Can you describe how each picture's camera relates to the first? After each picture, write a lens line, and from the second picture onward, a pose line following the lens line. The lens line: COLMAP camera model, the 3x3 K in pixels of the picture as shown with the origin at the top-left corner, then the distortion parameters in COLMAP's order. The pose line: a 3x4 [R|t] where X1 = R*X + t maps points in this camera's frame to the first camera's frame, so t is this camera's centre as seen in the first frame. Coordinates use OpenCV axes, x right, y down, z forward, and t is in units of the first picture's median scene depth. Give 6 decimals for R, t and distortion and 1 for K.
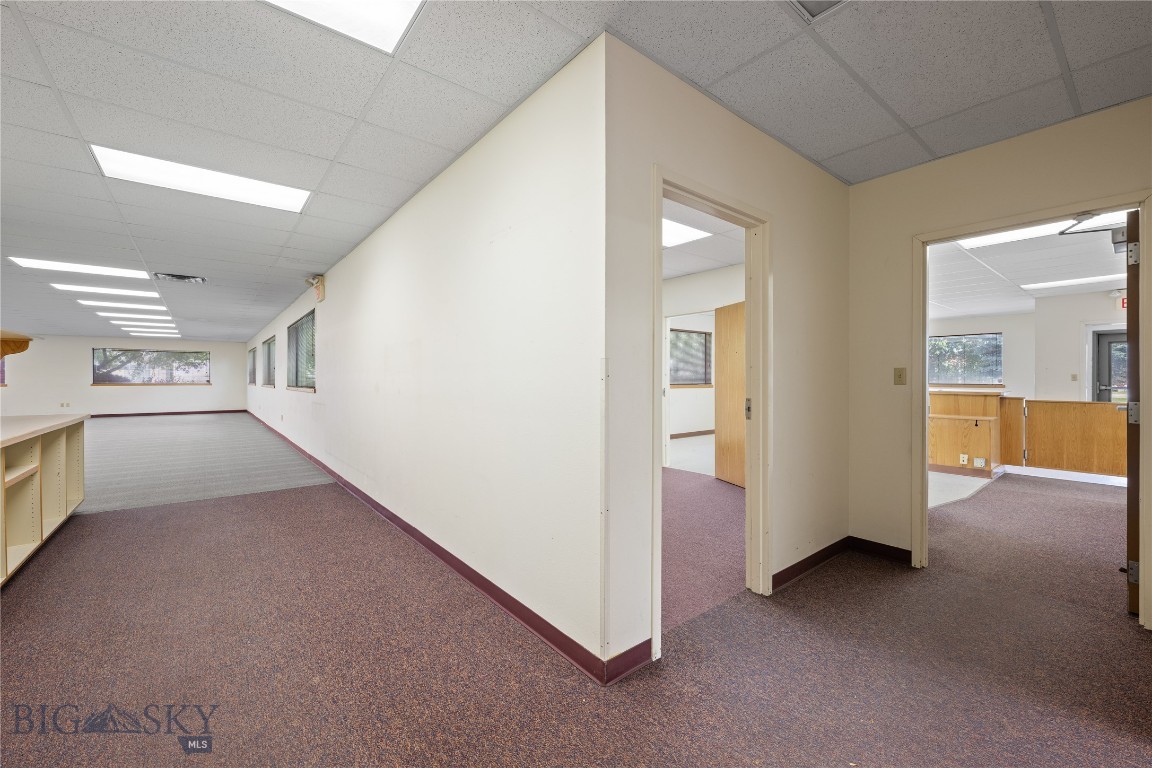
lens RADIAL K [[465.9, 0, 575.0], [0, 465.9, 375.2], [0, 0, 1]] dist [-0.002525, 0.000406]
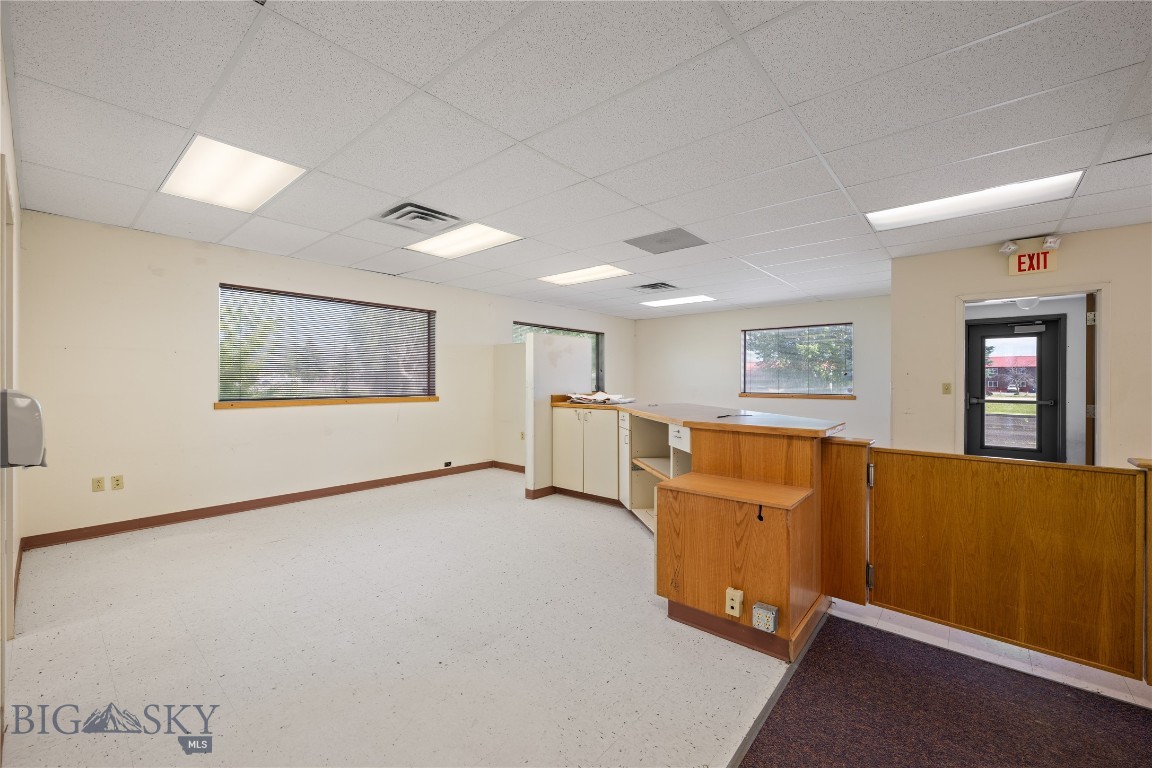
lens RADIAL K [[465.9, 0, 575.0], [0, 465.9, 375.2], [0, 0, 1]] dist [-0.002525, 0.000406]
pose [[0.983708, 0.006926, 0.179640, 0.612975], [-0.006553, 0.999975, -0.002670, -0.009863], [-0.179654, 0.001450, 0.983729, 0.617179]]
